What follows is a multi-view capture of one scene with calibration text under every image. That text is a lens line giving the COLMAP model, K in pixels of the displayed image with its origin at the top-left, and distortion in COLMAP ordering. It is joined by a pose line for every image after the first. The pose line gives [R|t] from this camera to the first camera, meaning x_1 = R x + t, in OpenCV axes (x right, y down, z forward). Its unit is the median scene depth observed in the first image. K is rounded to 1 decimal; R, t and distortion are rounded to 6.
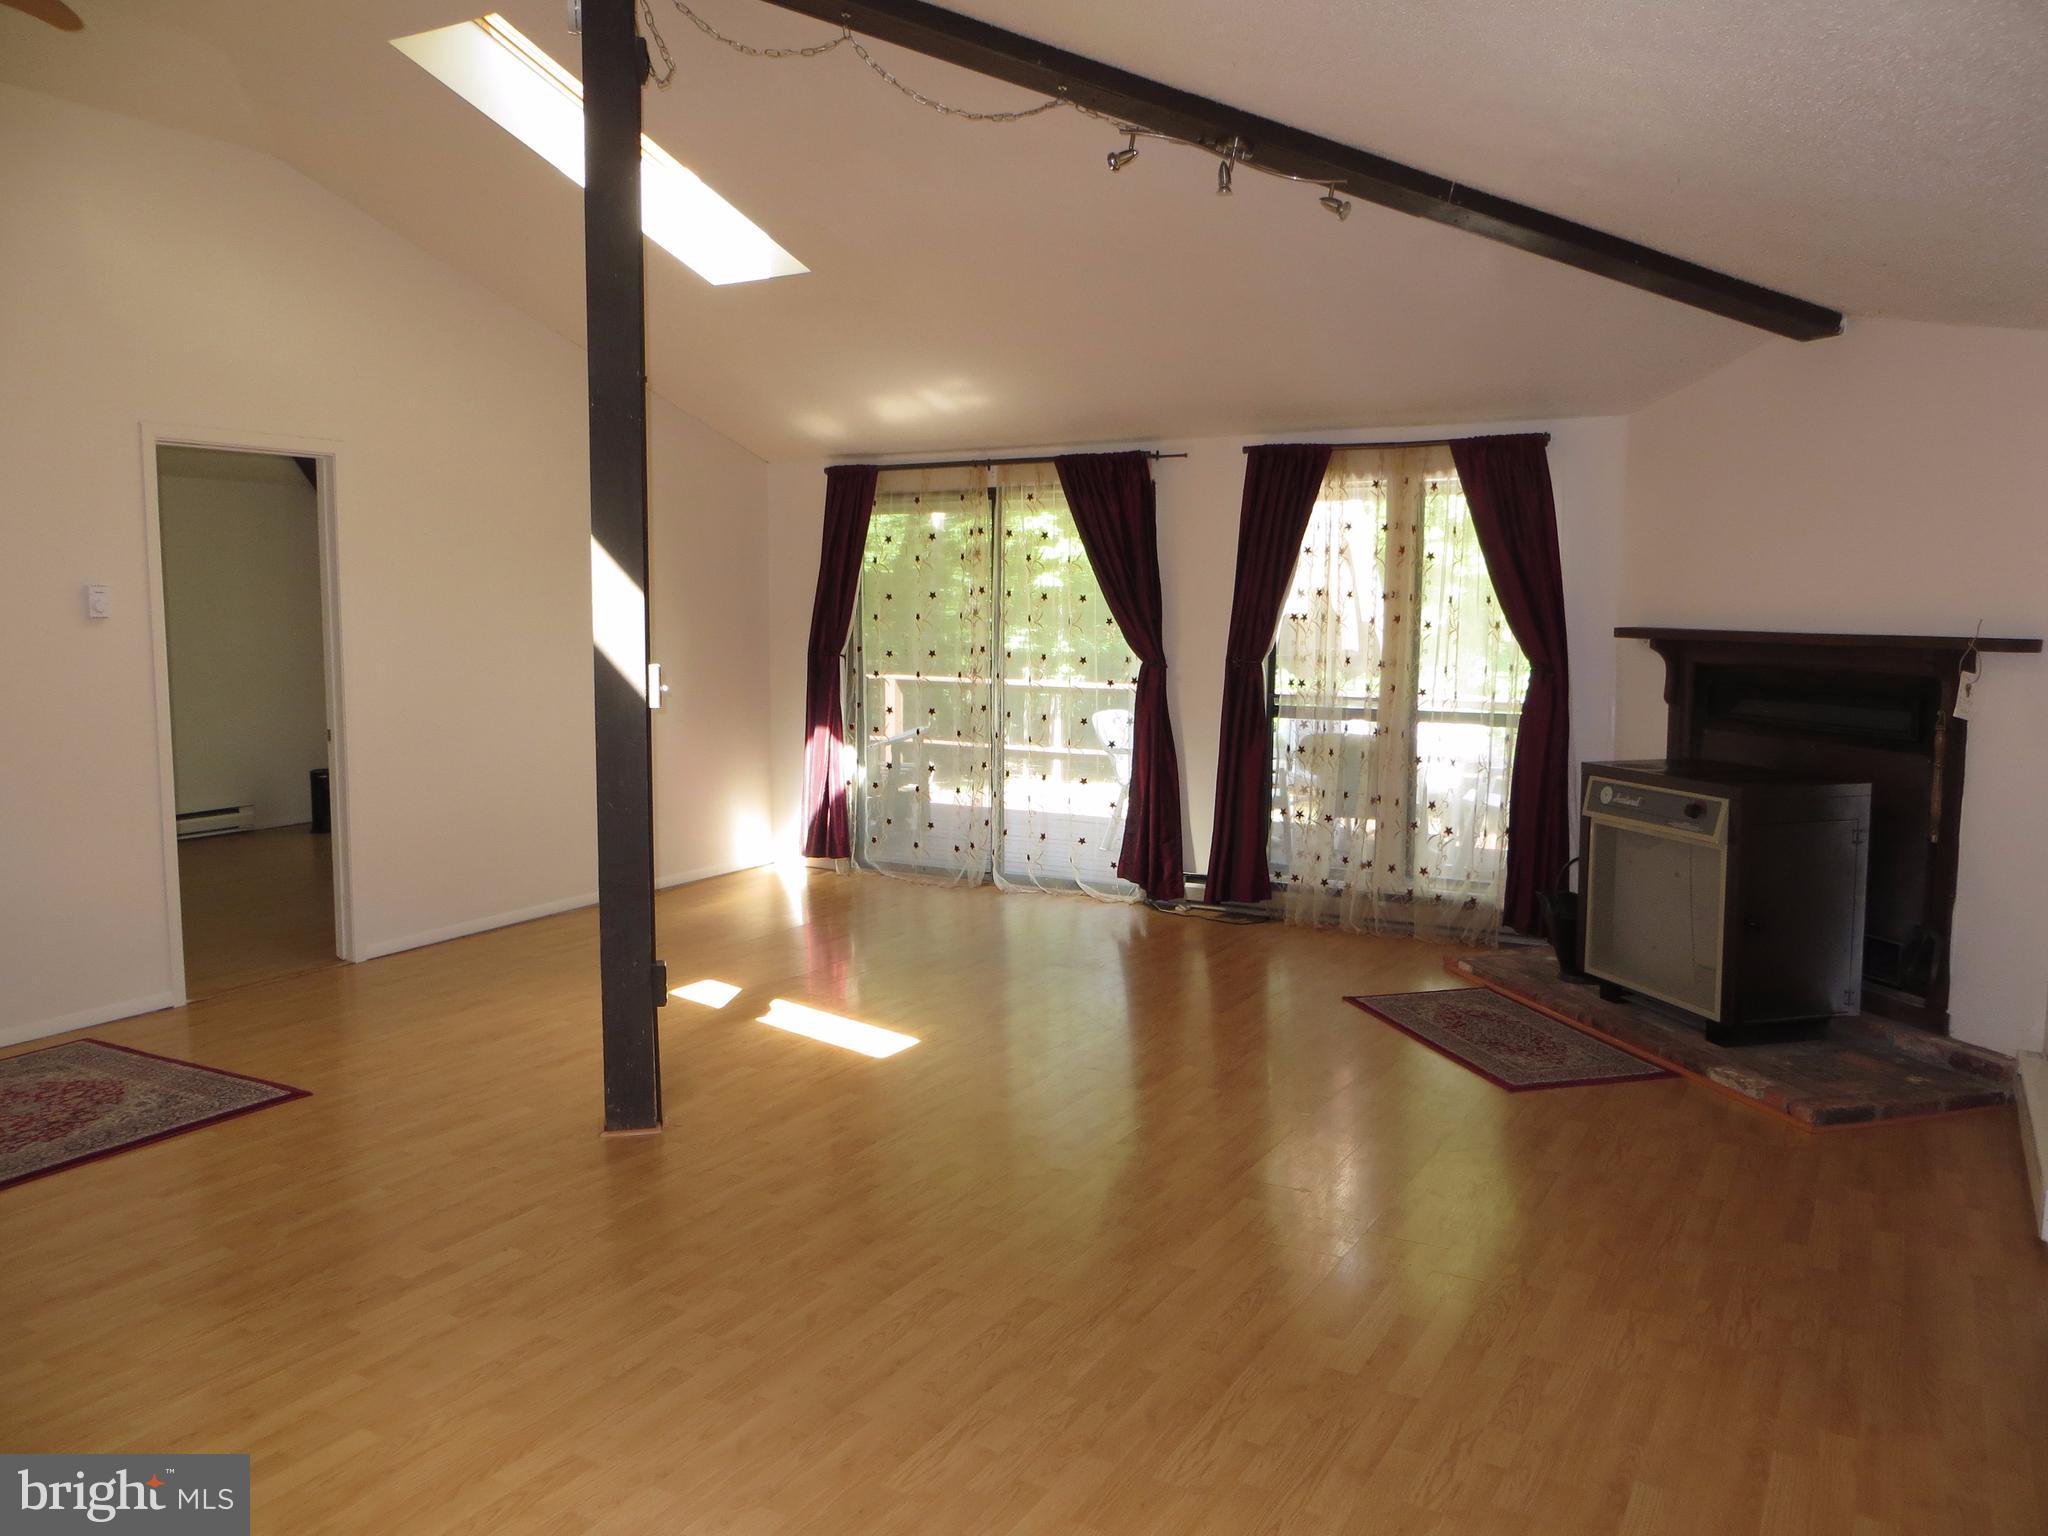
lens RADIAL K [[1544.0, 0, 1029.7], [0, 1544.0, 766.1], [0, 0, 1]] dist [-0.012076, -0.002010]
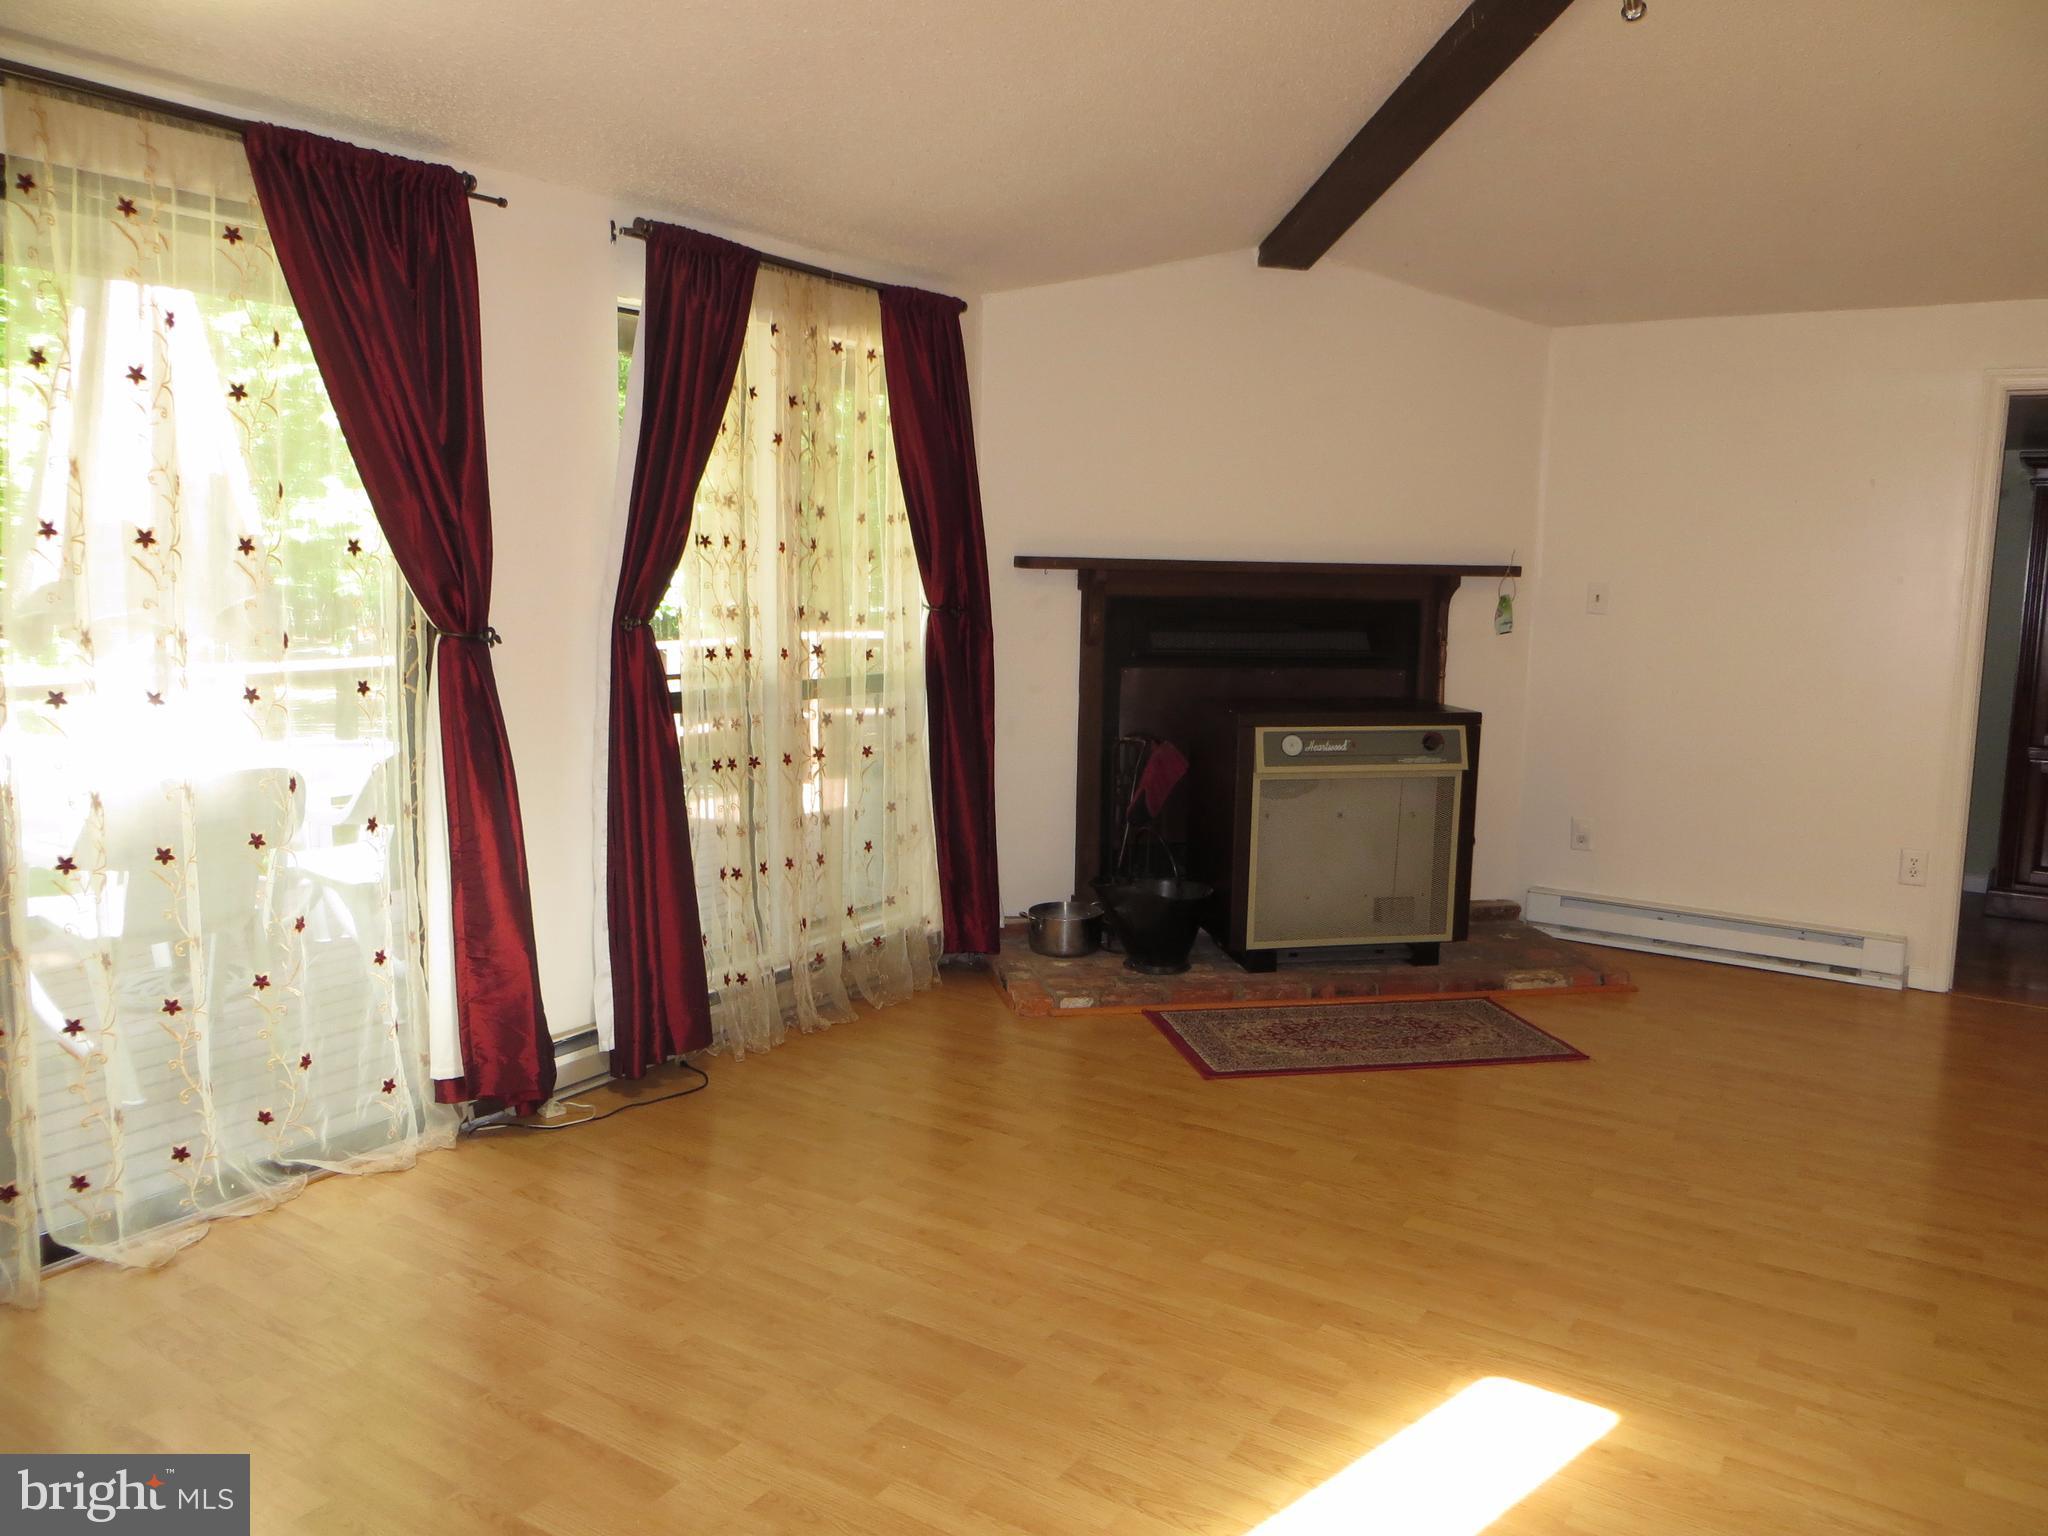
lens RADIAL K [[1544.0, 0, 1035.0], [0, 1544.0, 767.2], [0, 0, 1]] dist [-0.012076, -0.002010]
pose [[0.051618, -0.139726, 0.988844, -0.407686], [0.087584, 0.986982, 0.134891, -0.080241], [-0.994819, 0.079644, 0.063184, 0.851698]]
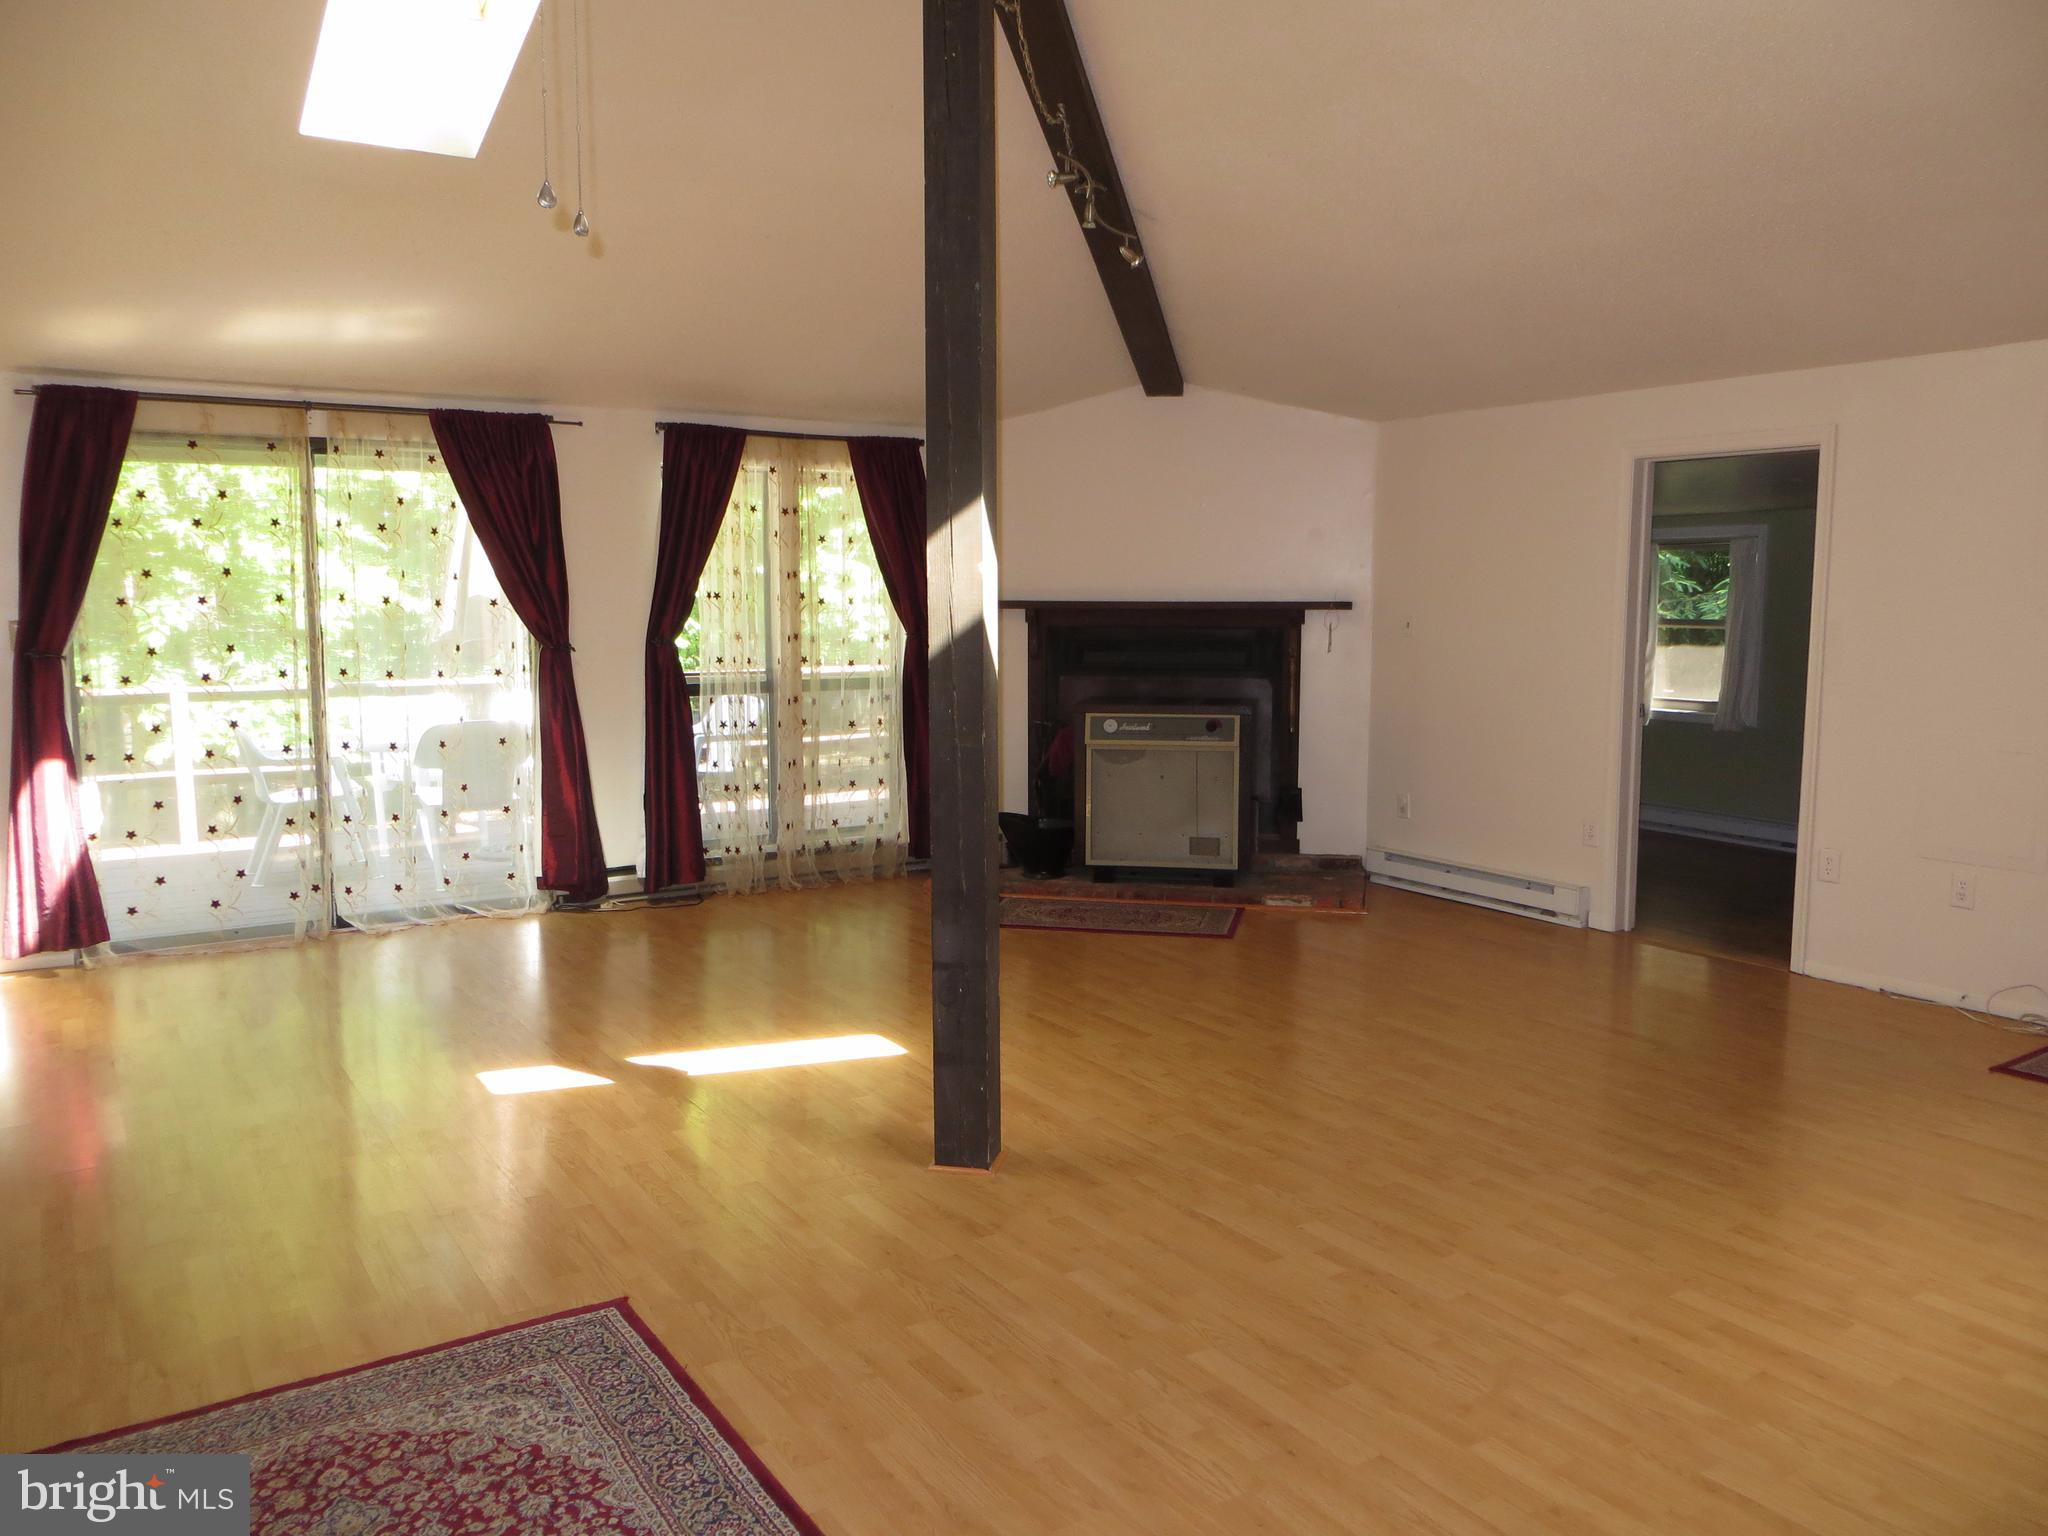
lens RADIAL K [[1544.0, 0, 1033.5], [0, 1544.0, 781.6], [0, 0, 1]] dist [-0.012076, -0.002010]
pose [[0.457013, -0.112334, 0.882338, -0.646380], [0.095906, 0.992433, 0.076675, -0.032499], [-0.884274, 0.049580, 0.464328, 0.347363]]
